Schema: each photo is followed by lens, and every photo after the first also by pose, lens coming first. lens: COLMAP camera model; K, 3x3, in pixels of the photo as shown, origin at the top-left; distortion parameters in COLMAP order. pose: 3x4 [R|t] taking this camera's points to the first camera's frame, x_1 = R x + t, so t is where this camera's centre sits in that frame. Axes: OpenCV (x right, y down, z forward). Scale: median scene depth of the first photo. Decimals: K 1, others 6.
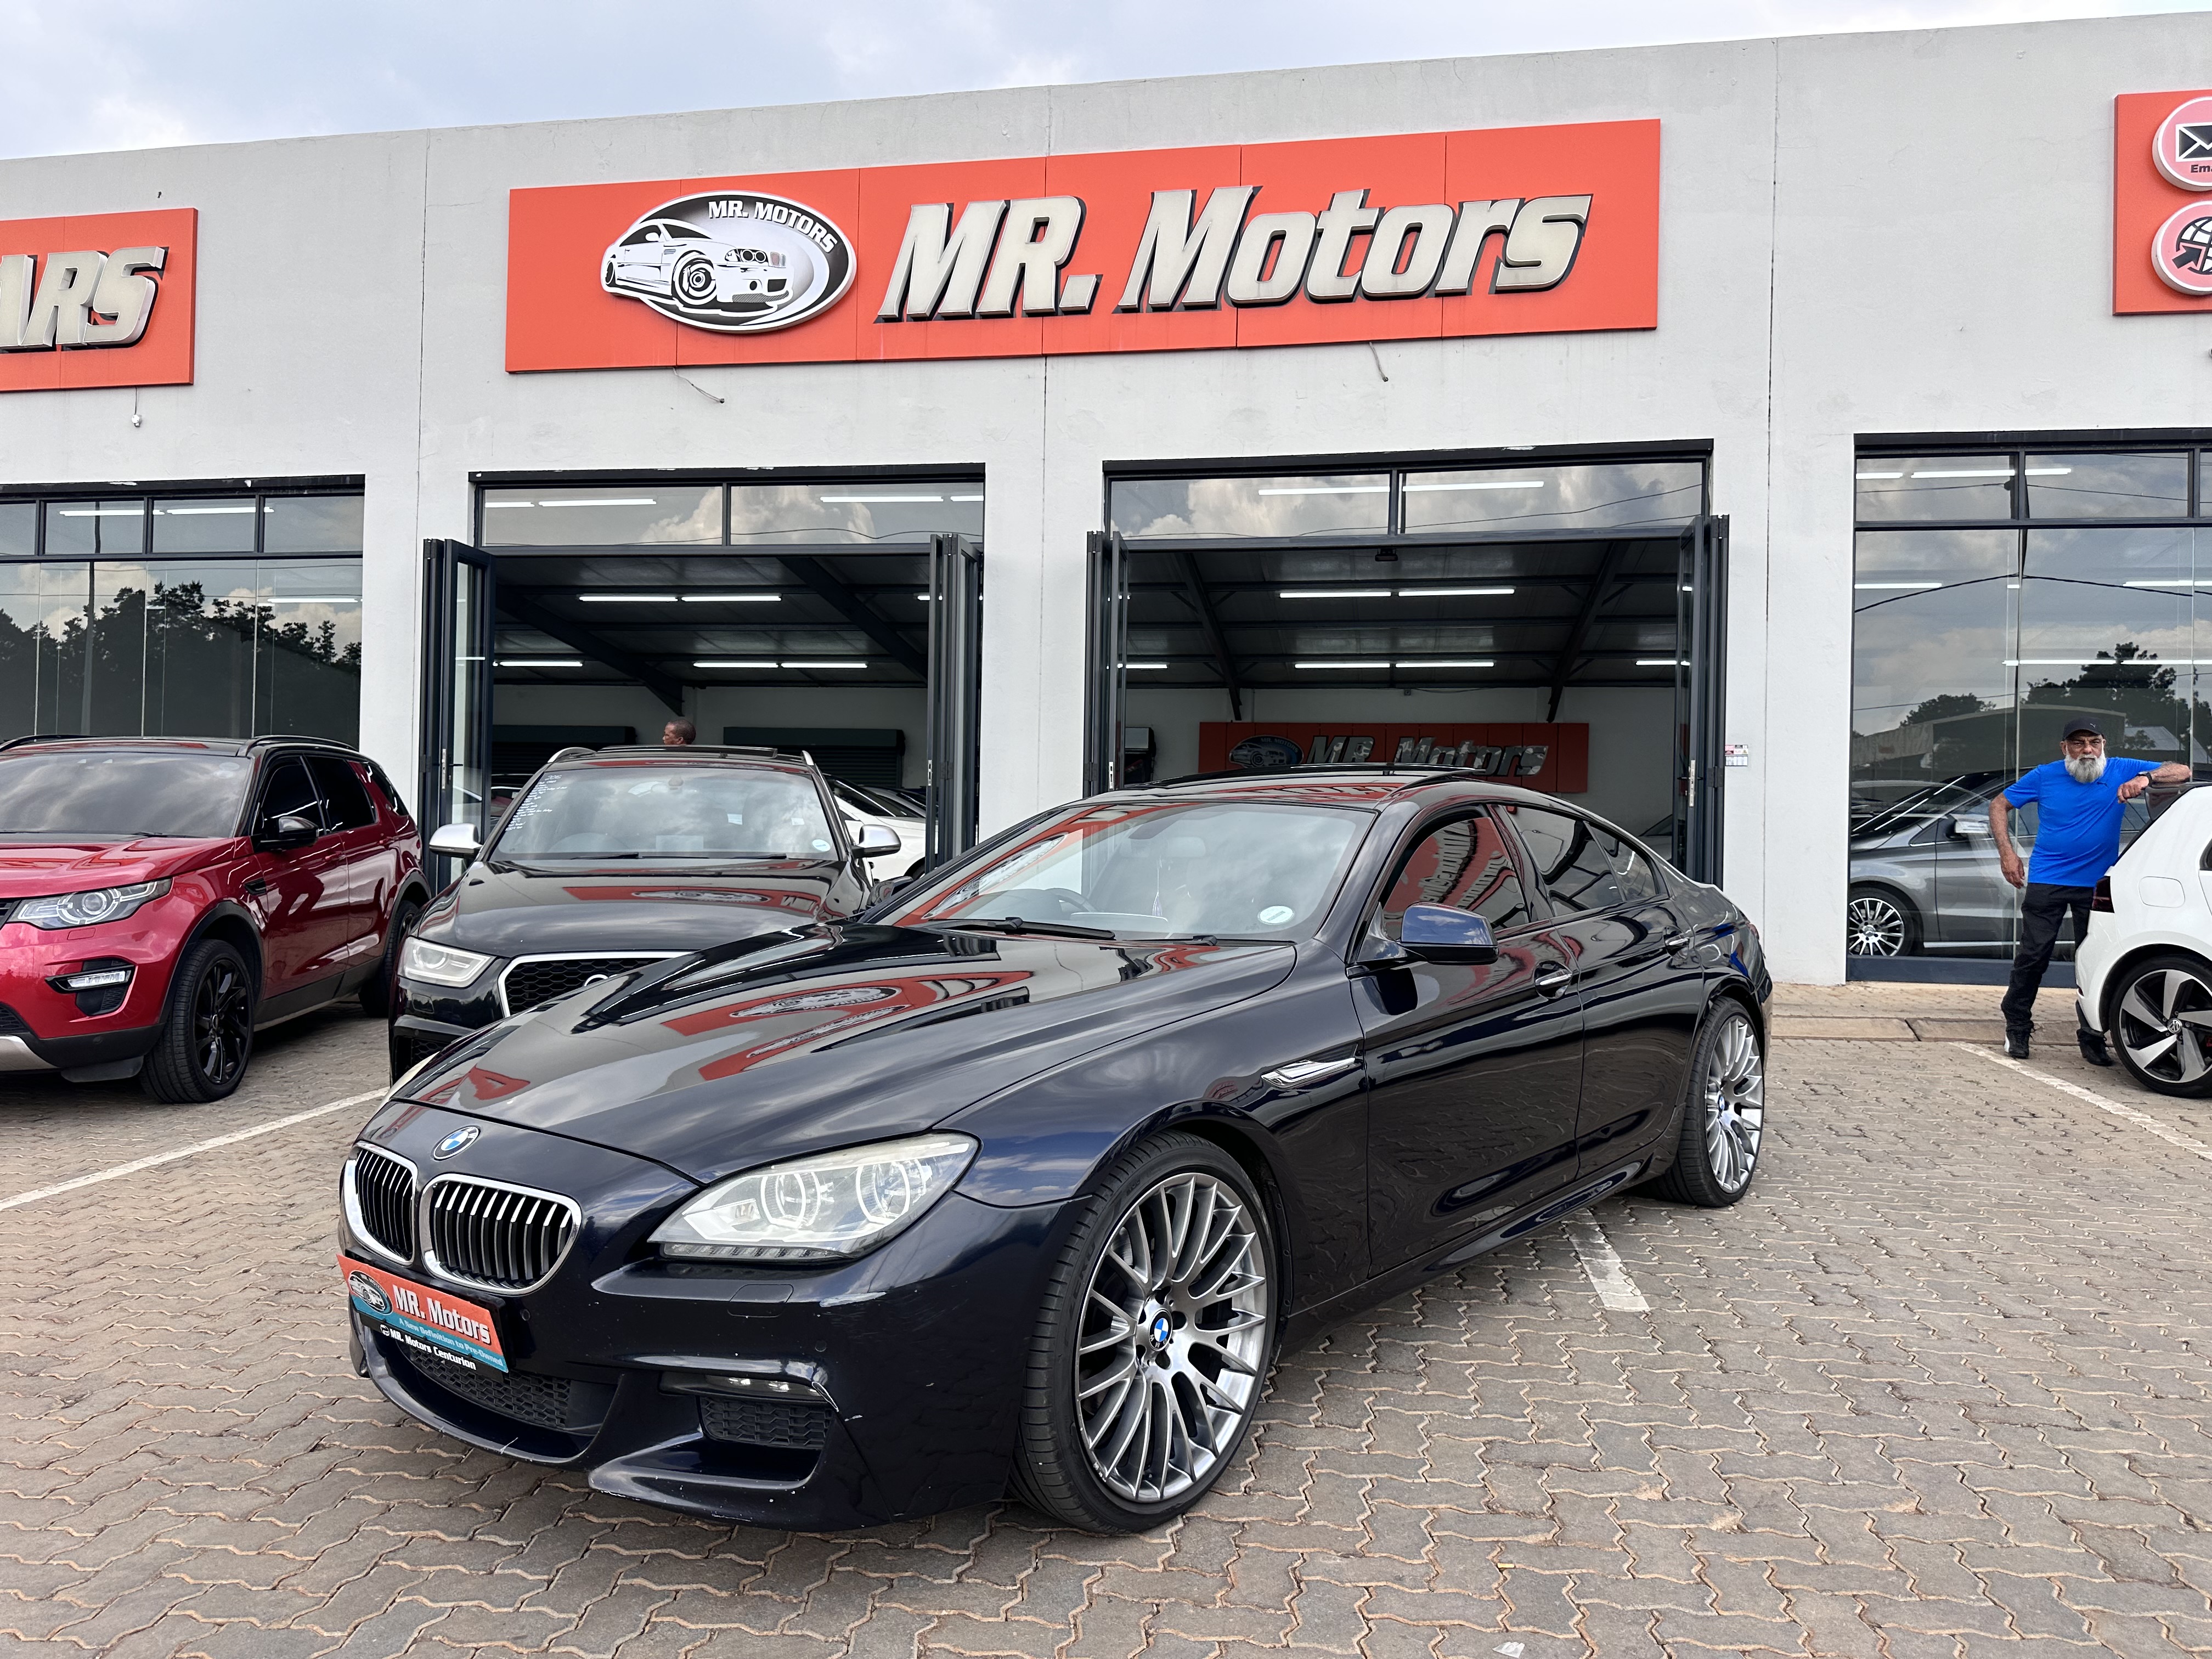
lens RADIAL K [[1568.4, 0, 1092.9], [0, 1568.4, 835.5], [0, 0, 1]] dist [0.020890, -0.029772]
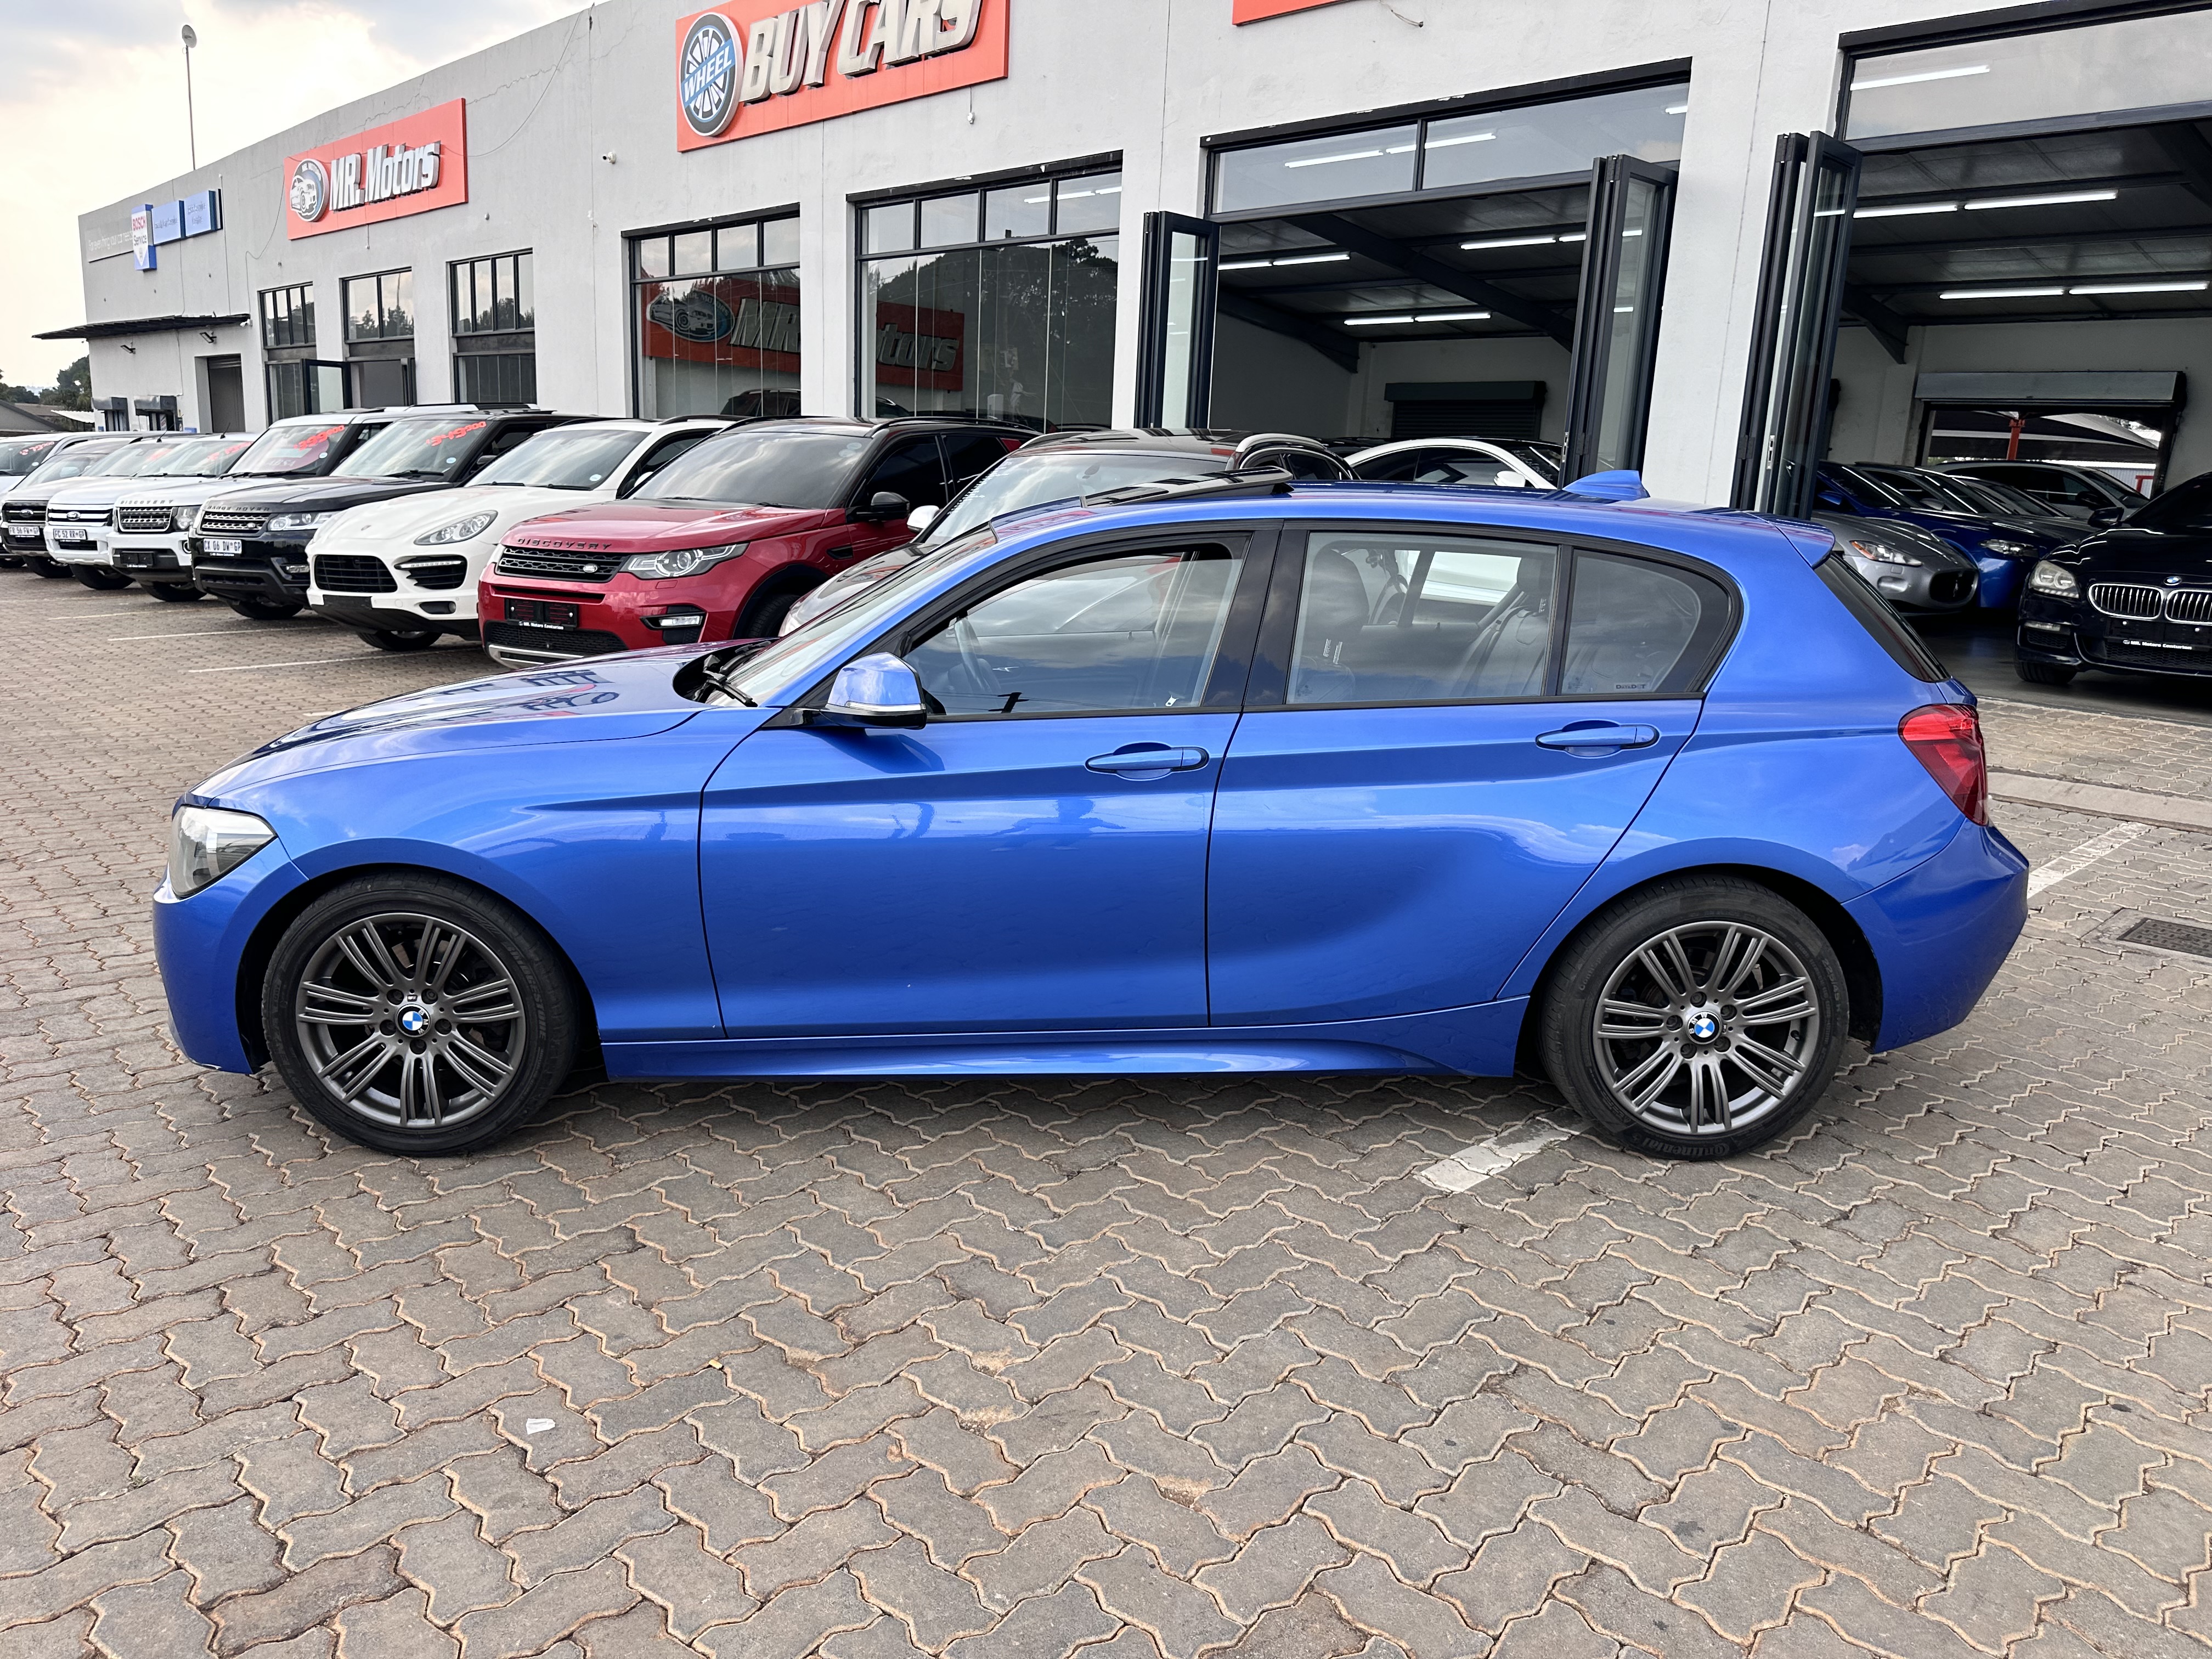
lens RADIAL K [[1571.7, 0, 1106.0], [0, 1571.7, 829.5], [0, 0, 1]] dist [0.008304, -0.015271]
pose [[0.795357, 0.152270, -0.586703, 0.249855], [-0.023813, 0.975034, 0.220774, -0.020329], [0.605673, -0.161623, 0.779127, 0.112665]]
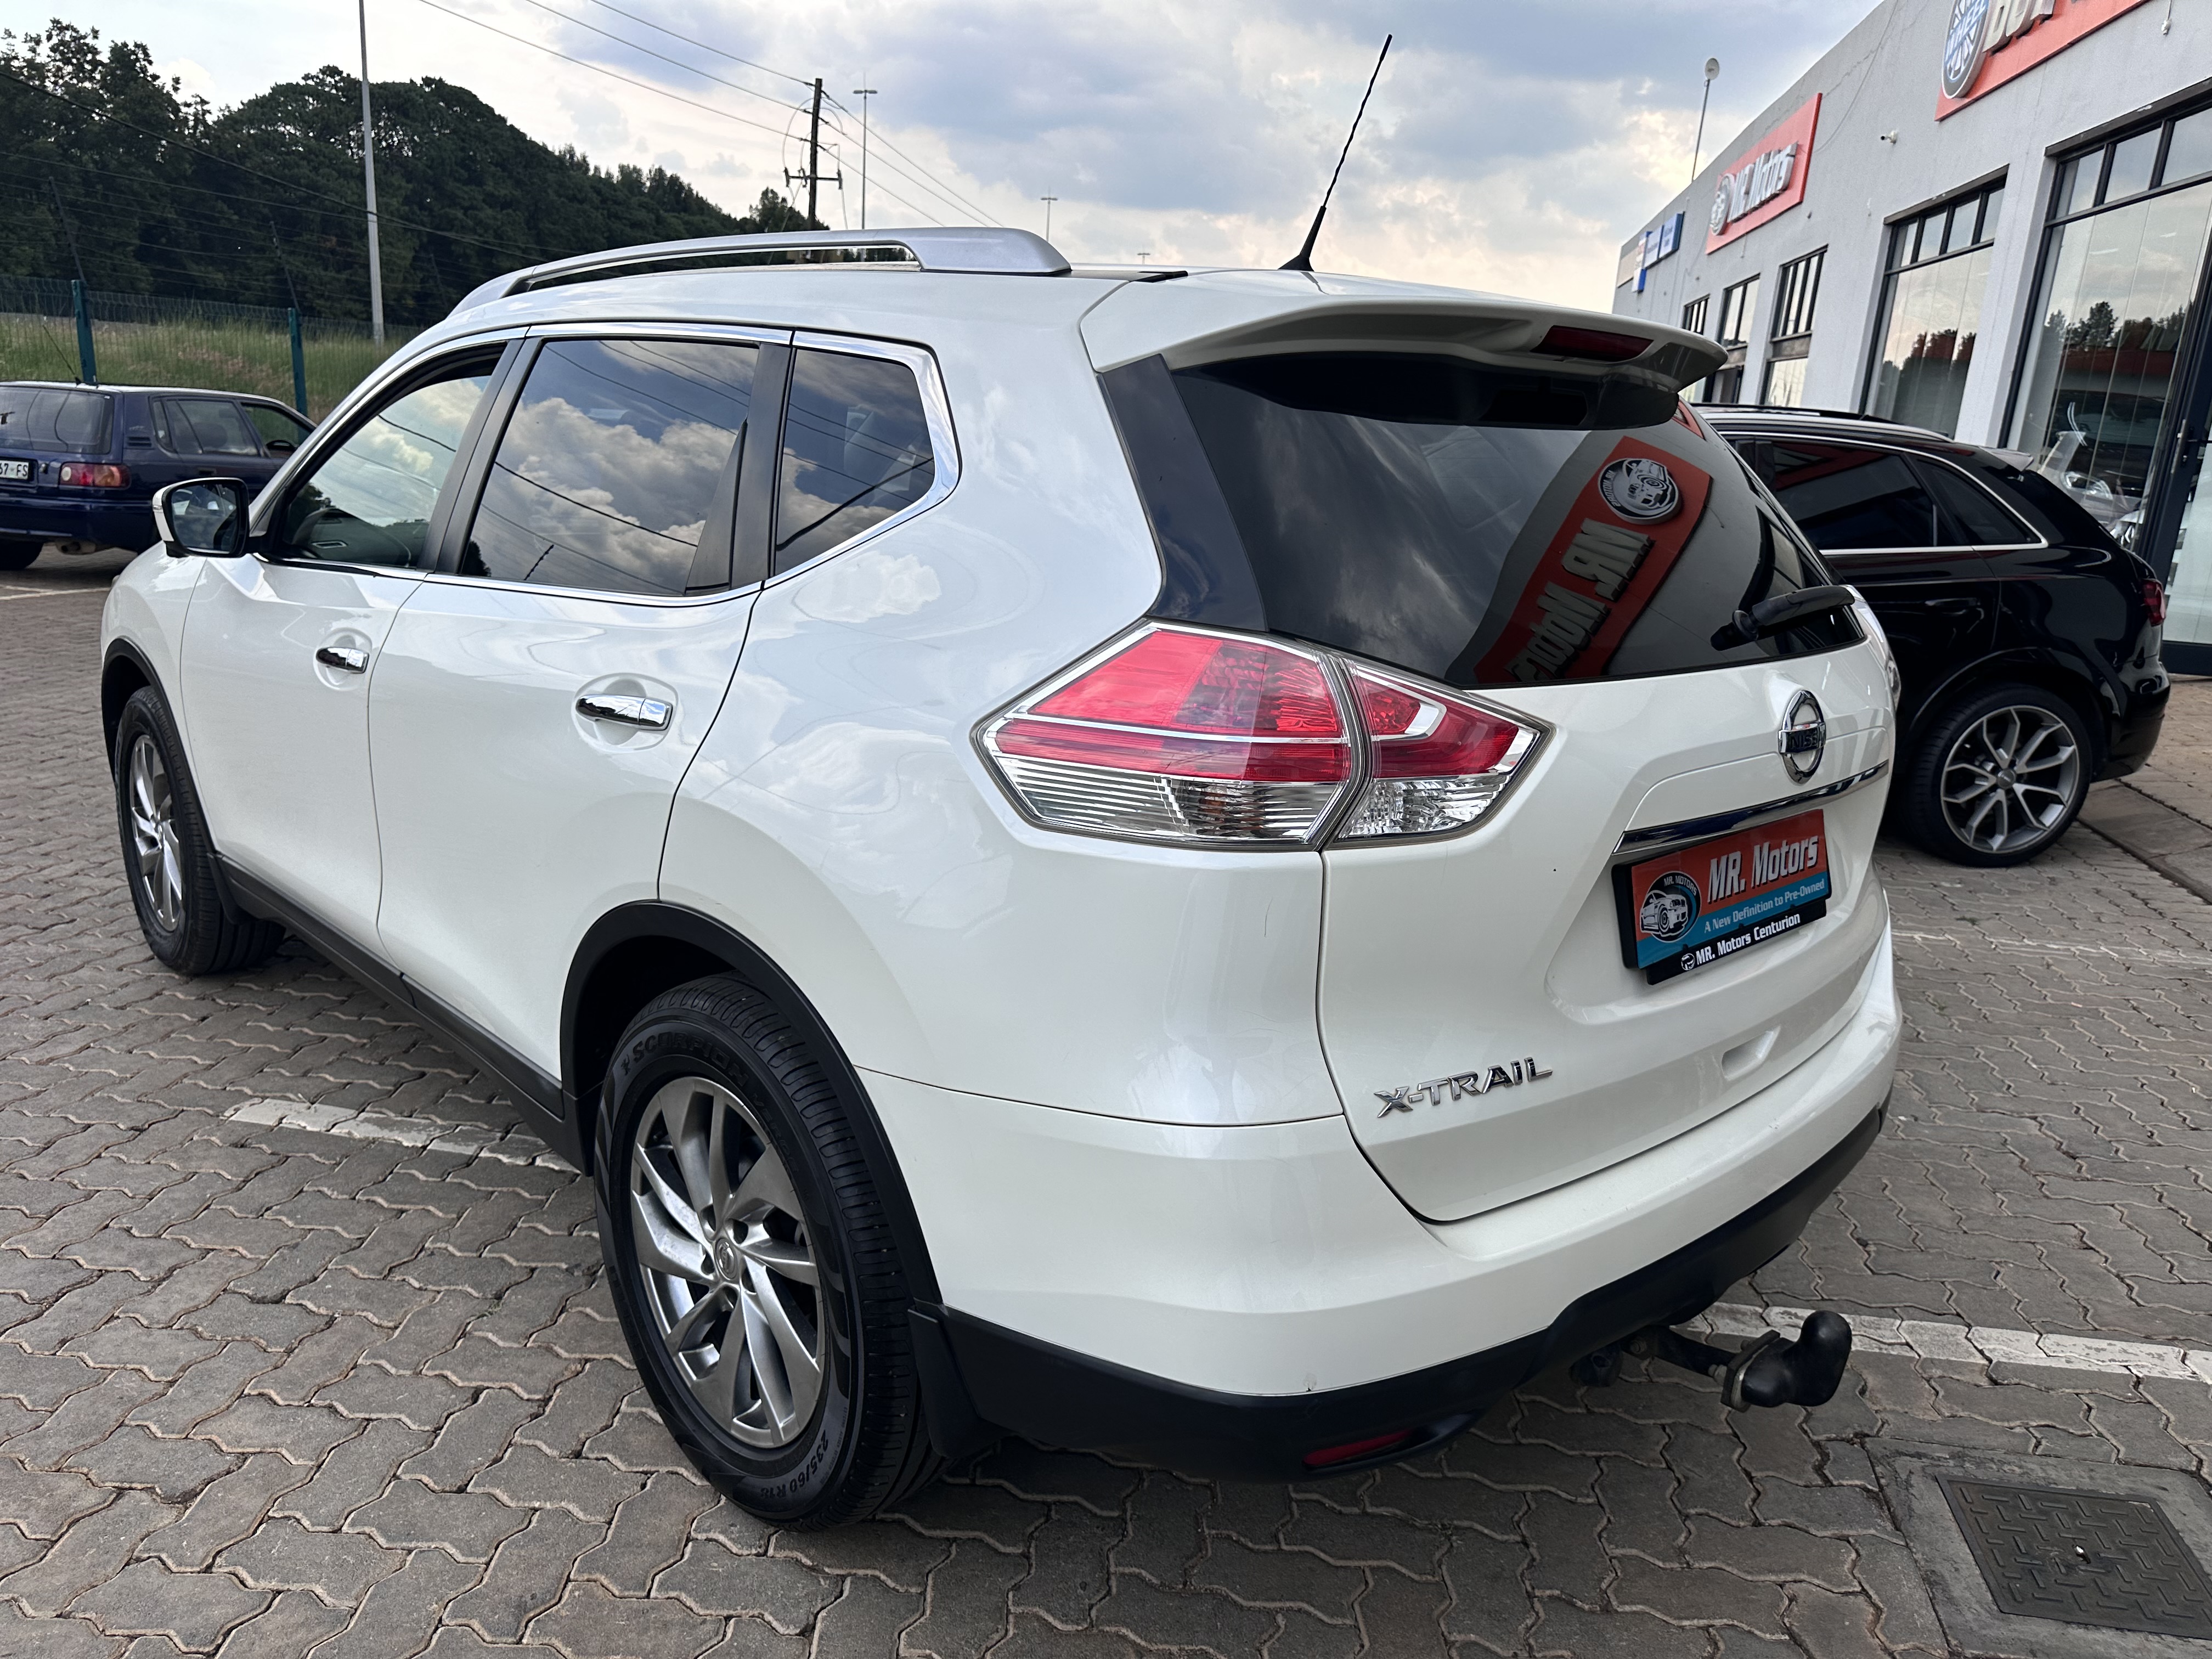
lens RADIAL K [[1572.1, 0, 1099.7], [0, 1572.1, 839.5], [0, 0, 1]] dist [0.010806, -0.019556]
pose [[-0.025434, 0.254827, -0.966652, 0.412356], [-0.057728, 0.964977, 0.255904, -0.026129], [0.998008, 0.062311, -0.009833, 0.543812]]
